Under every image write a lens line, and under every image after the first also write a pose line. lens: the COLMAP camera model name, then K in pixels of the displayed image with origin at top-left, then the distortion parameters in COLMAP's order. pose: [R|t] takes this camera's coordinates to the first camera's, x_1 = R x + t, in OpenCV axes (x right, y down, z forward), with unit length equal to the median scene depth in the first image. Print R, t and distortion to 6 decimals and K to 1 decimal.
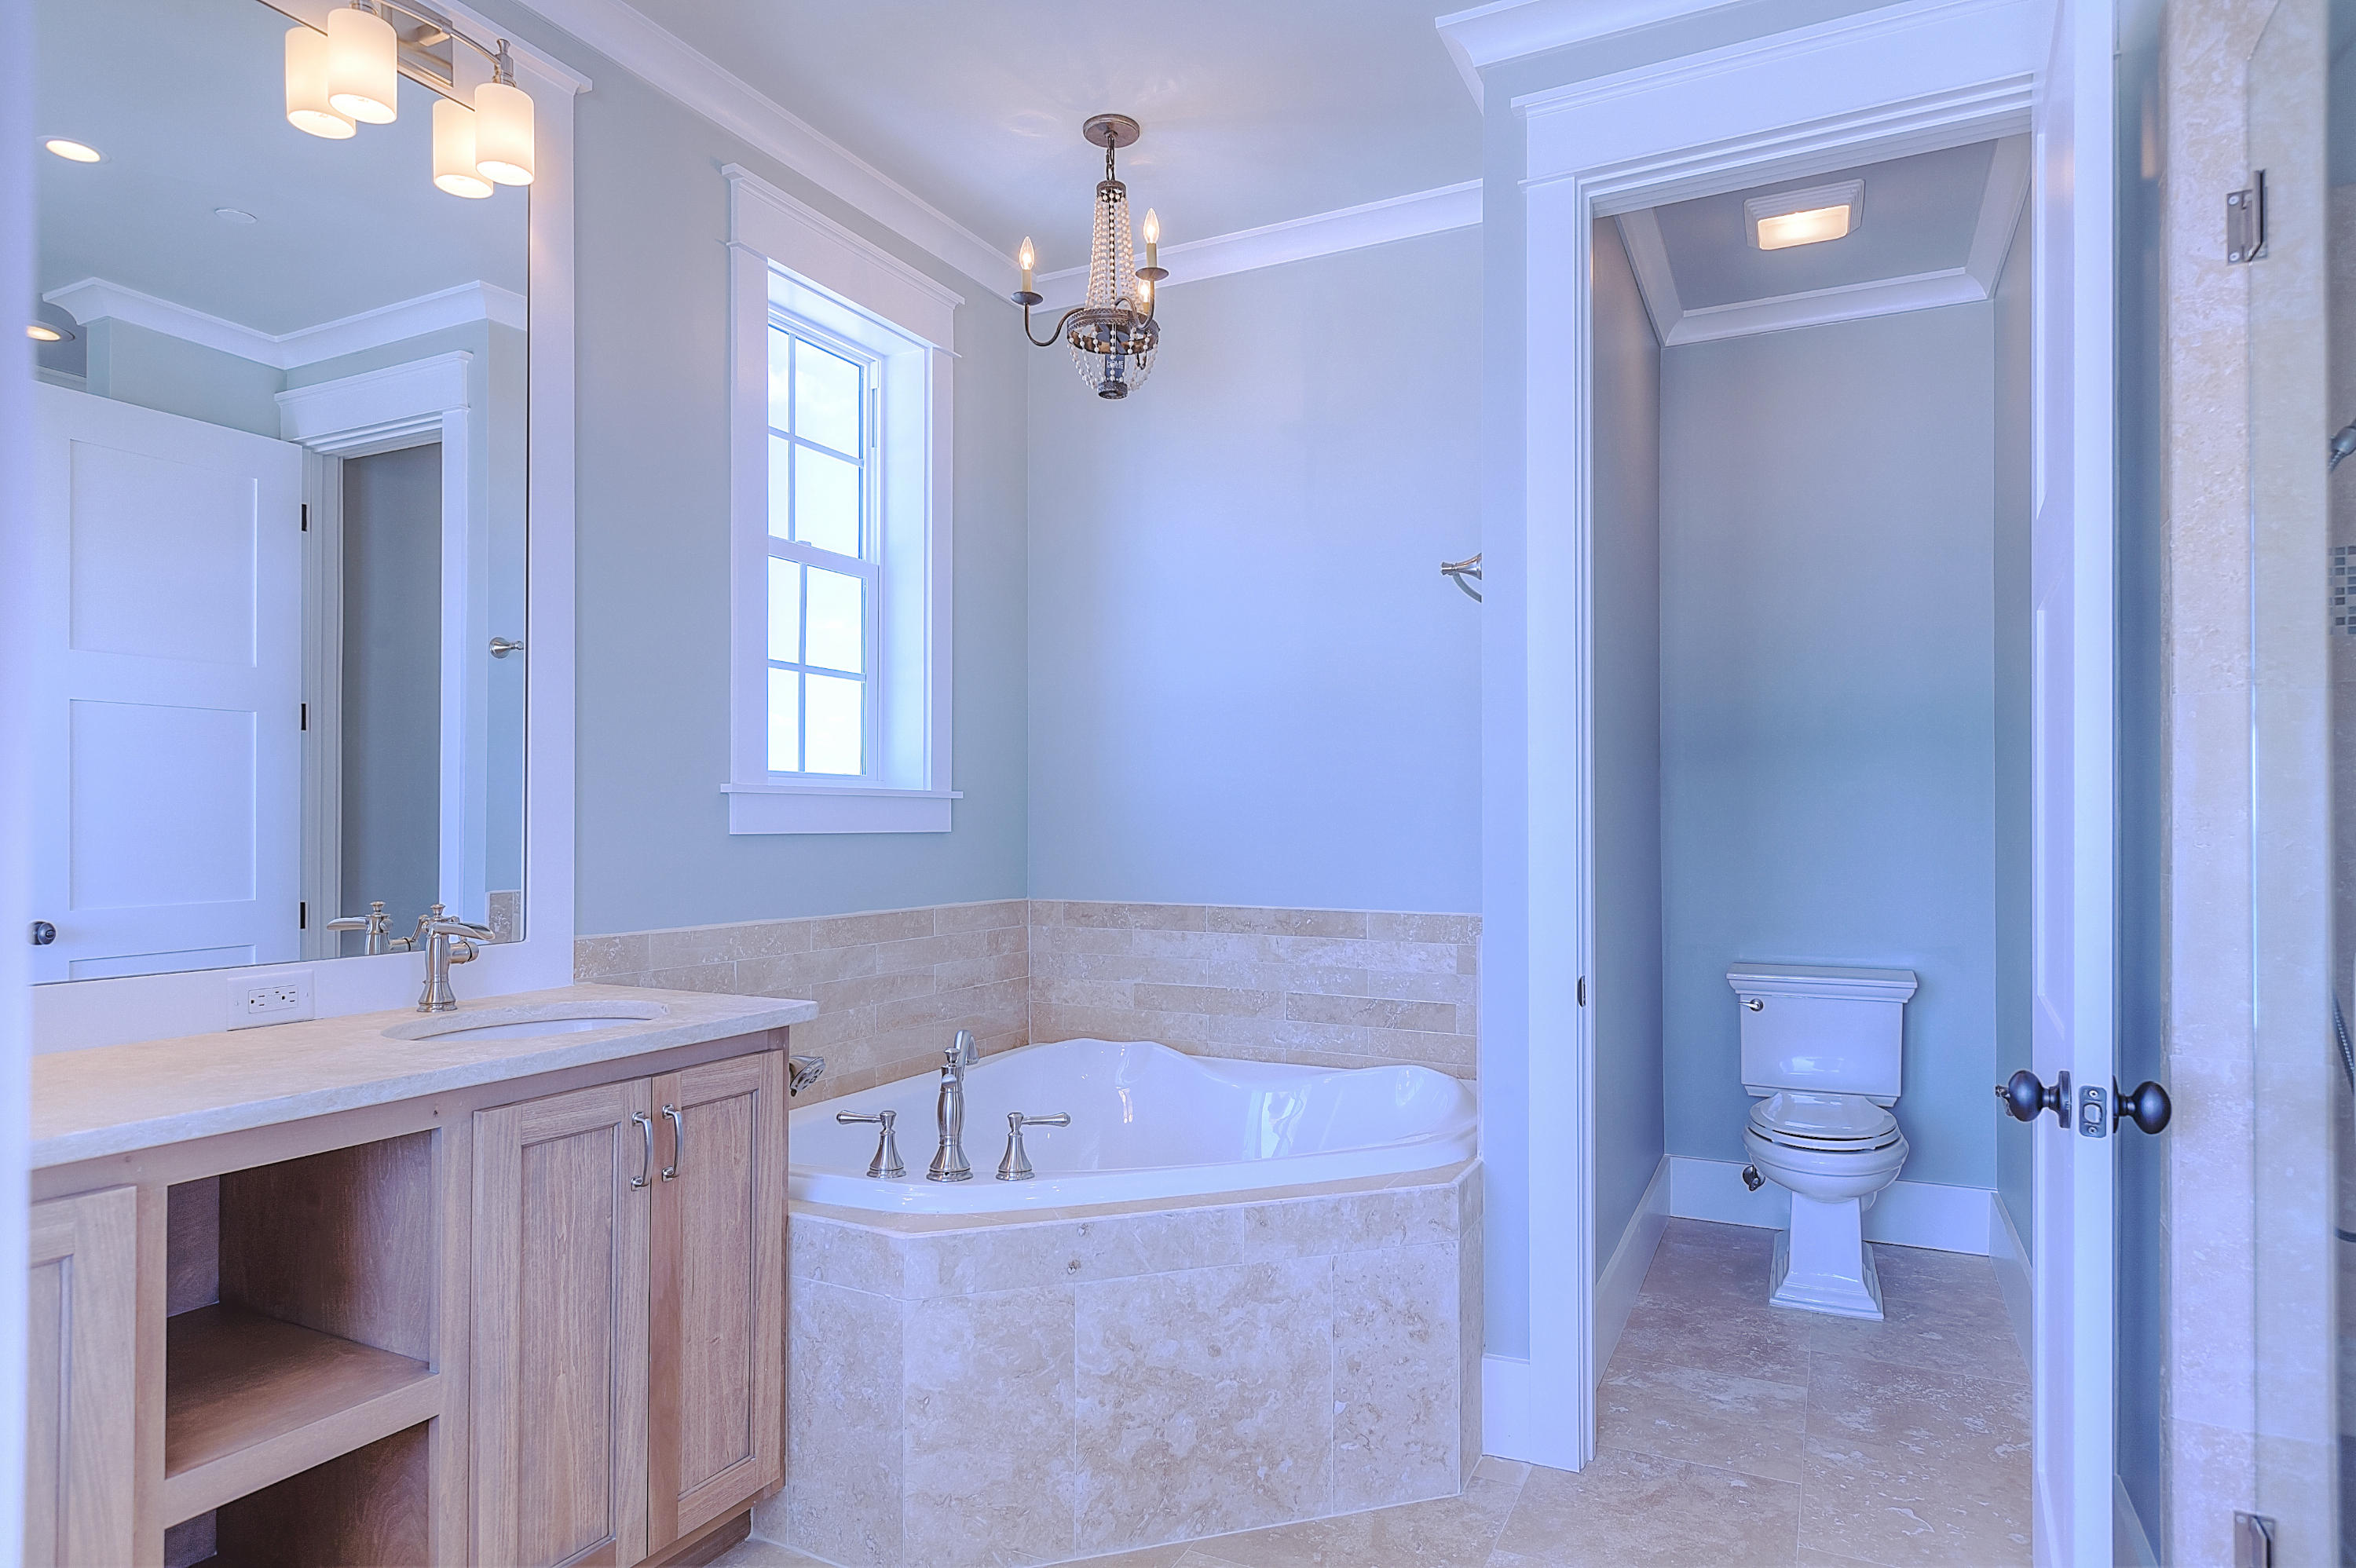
lens RADIAL K [[1332.4, 0, 1179.1], [0, 1332.4, 796.2], [0, 0, 1]] dist [-0.003889, -0.000703]
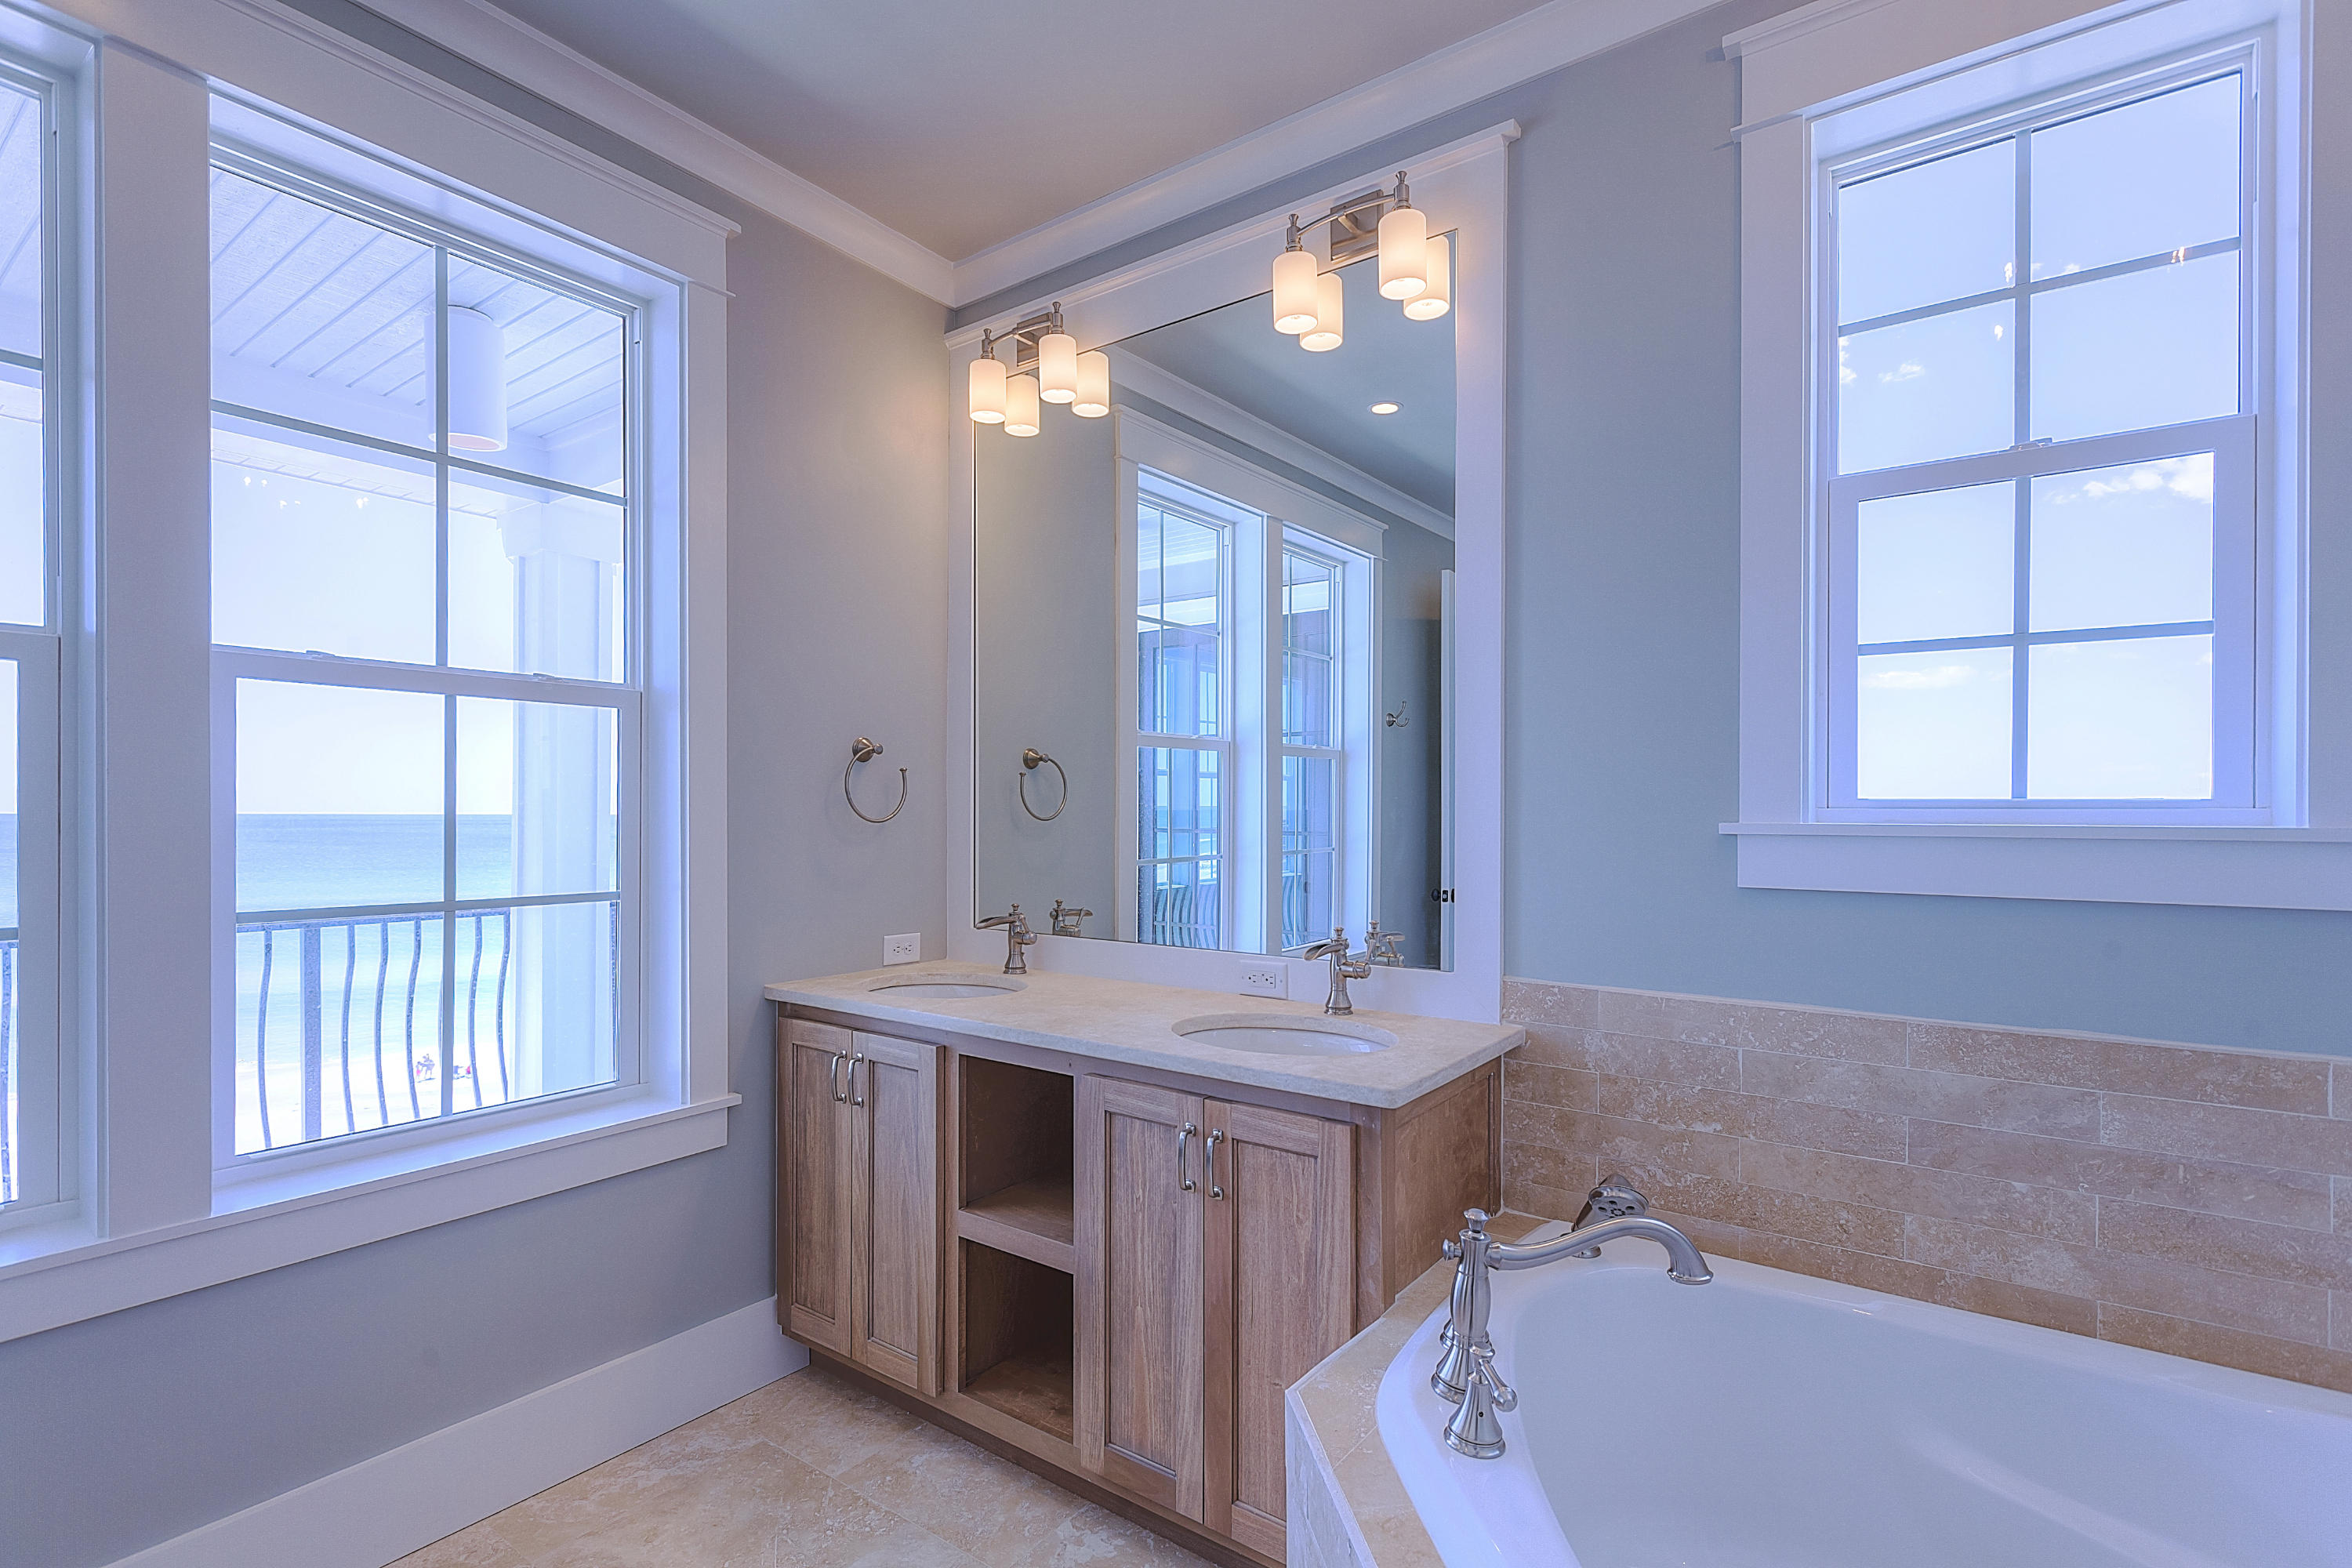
lens RADIAL K [[1079.4, 0, 1180.5], [0, 1079.4, 804.5], [0, 0, 1]] dist [-0.002179, -0.001313]
pose [[-0.154689, -0.007582, -0.987934, 0.444976], [0.014039, 0.999853, -0.009872, -0.023857], [0.987863, -0.015396, -0.154560, 0.991678]]
